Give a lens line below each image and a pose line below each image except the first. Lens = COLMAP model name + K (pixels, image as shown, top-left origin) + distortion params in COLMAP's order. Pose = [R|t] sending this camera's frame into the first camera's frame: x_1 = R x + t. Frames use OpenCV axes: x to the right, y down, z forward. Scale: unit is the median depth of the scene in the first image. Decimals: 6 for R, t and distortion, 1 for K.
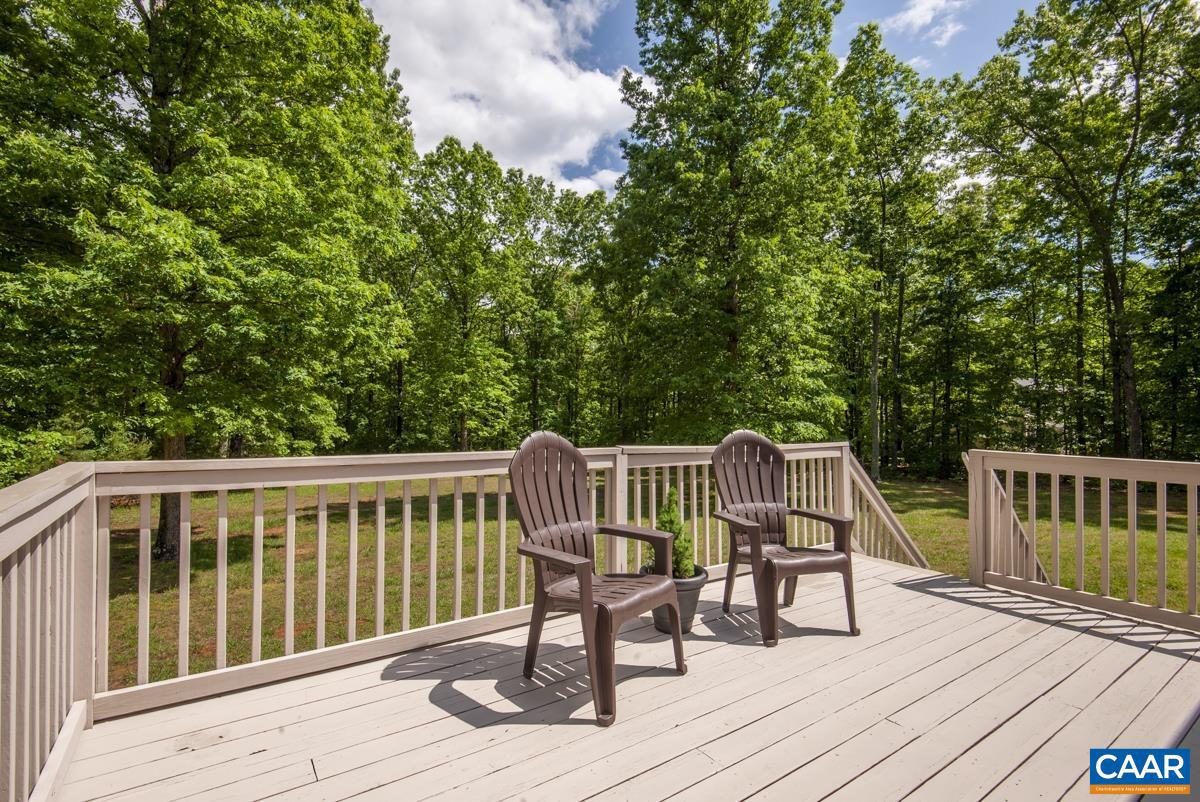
lens RADIAL K [[559.8, 0, 600.2], [0, 559.8, 420.7], [0, 0, 1]] dist [0.013271, -0.000352]
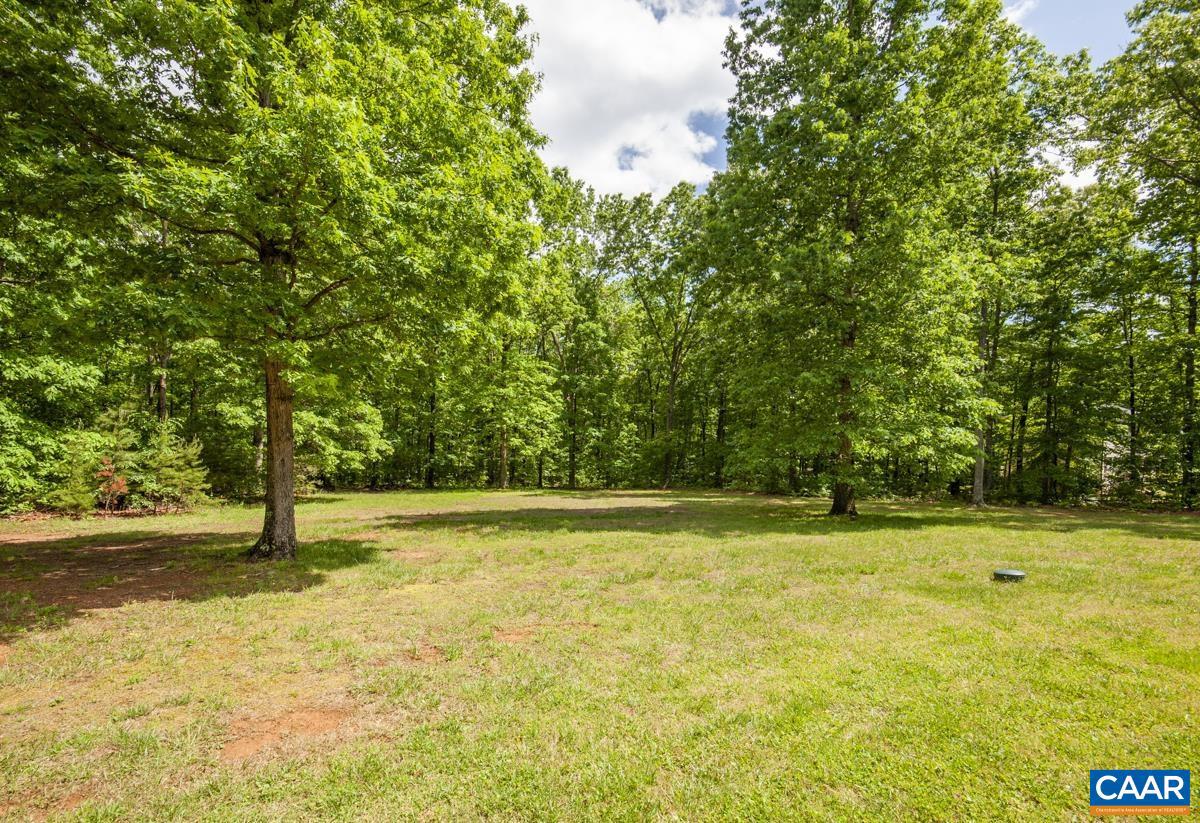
lens RADIAL K [[571.3, 0, 600.1], [0, 571.3, 473.4], [0, 0, 1]] dist [0.003051, -0.000040]
pose [[0.999930, 0.011738, 0.001295, -0.125218], [-0.011775, 0.999380, 0.033173, 0.035452], [-0.000905, -0.033186, 0.999449, 0.069301]]
